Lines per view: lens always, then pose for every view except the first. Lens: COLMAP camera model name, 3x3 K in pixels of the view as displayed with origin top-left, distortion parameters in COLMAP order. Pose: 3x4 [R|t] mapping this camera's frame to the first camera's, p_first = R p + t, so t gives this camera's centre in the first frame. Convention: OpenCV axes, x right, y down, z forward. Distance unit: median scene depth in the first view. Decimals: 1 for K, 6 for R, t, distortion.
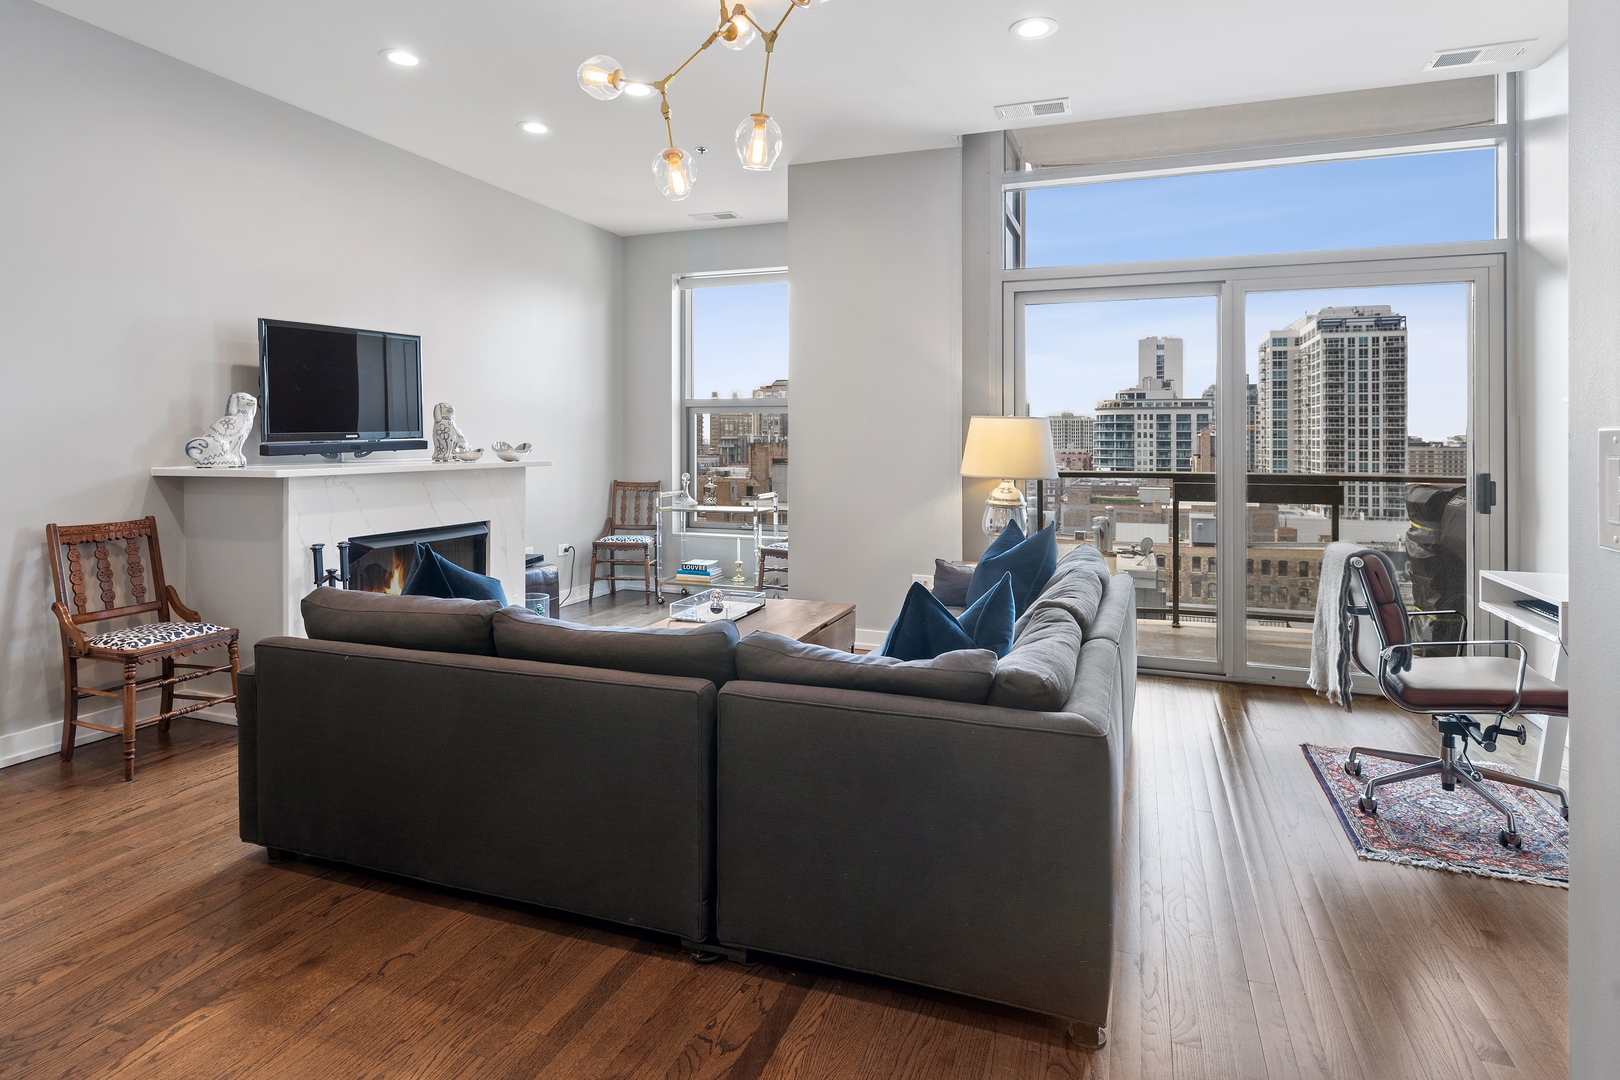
lens RADIAL K [[883.6, 0, 809.3], [0, 883.6, 442.7], [0, 0, 1]] dist [-0.000626, -0.000581]
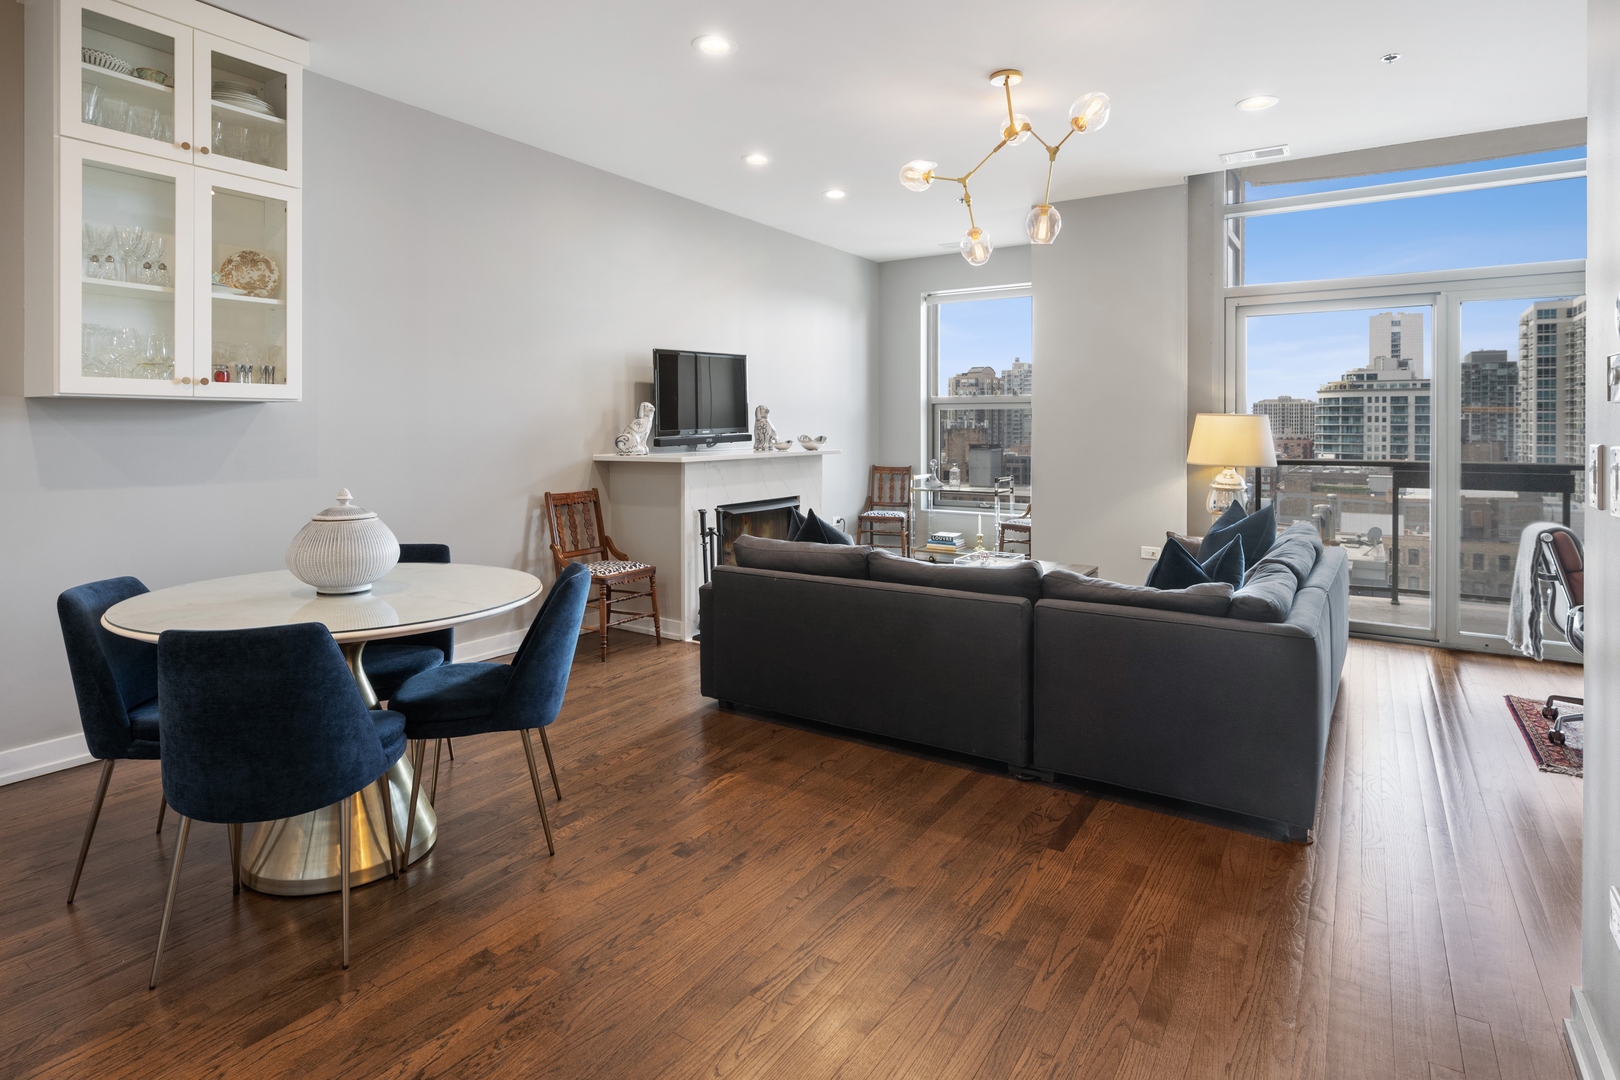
lens RADIAL K [[848.7, 0, 806.7], [0, 848.7, 439.3], [0, 0, 1]] dist [-0.002672, 0.000240]
pose [[0.973895, -0.000478, -0.226999, -0.048372], [0.003324, 0.999921, 0.012155, -0.007721], [0.226975, -0.012592, 0.973819, -0.162929]]
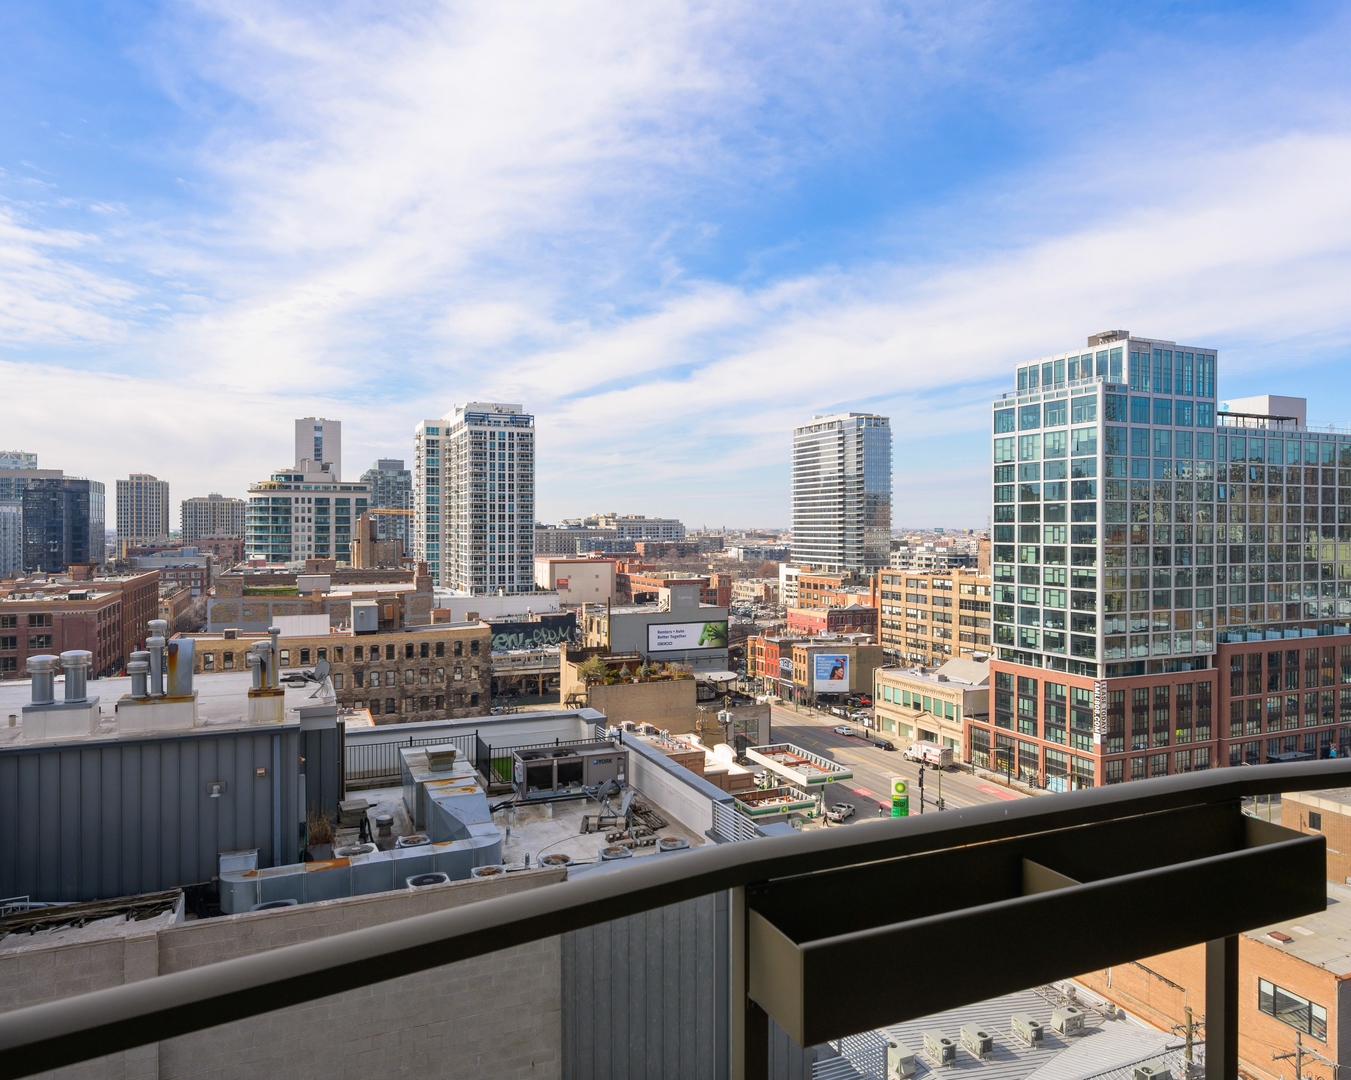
lens RADIAL K [[902.0, 0, 673.0], [0, 902.0, 522.9], [0, 0, 1]] dist [-0.003795, -0.001040]
pose [[0.729006, -0.001938, 0.684504, 0.249509], [0.004756, 0.999986, -0.002235, -0.040326], [-0.684490, 0.004885, 0.729006, 0.818329]]
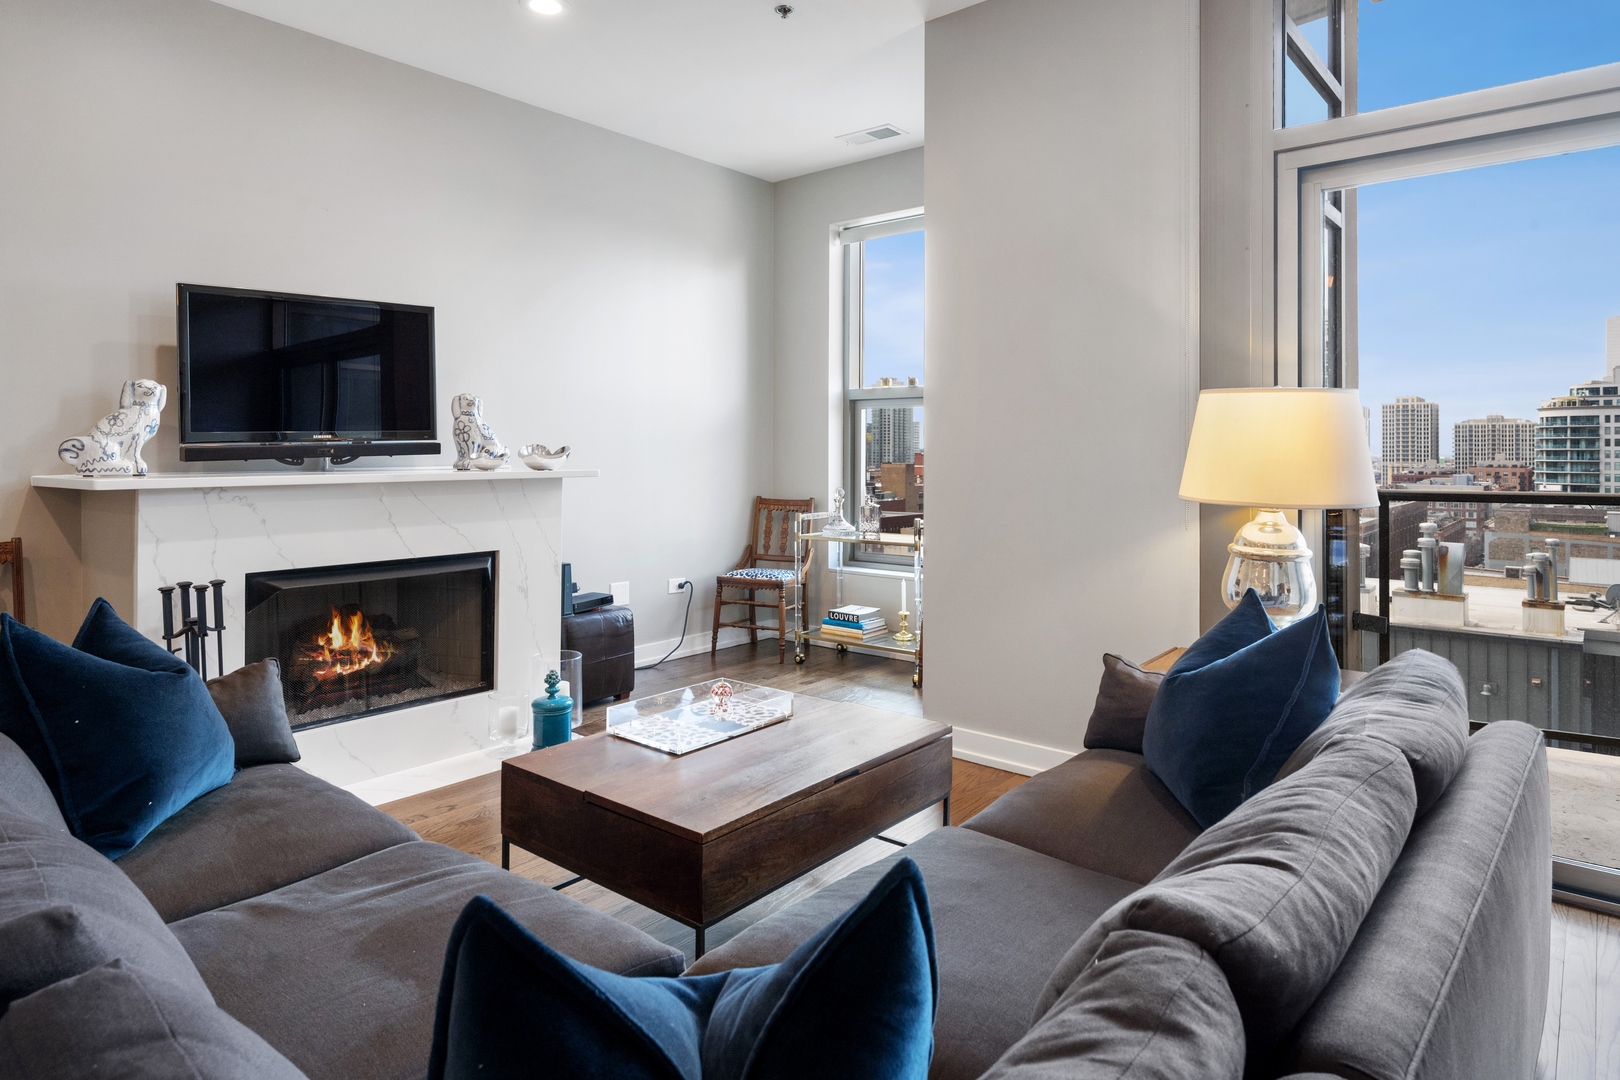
lens RADIAL K [[941.2, 0, 807.0], [0, 941.2, 452.2], [0, 0, 1]] dist [0.001759, 0.000243]
pose [[0.940356, -0.002625, -0.340183, 0.108303], [0.001969, 0.999995, -0.002274, 0.006117], [0.340187, 0.001469, 0.940357, 0.256661]]
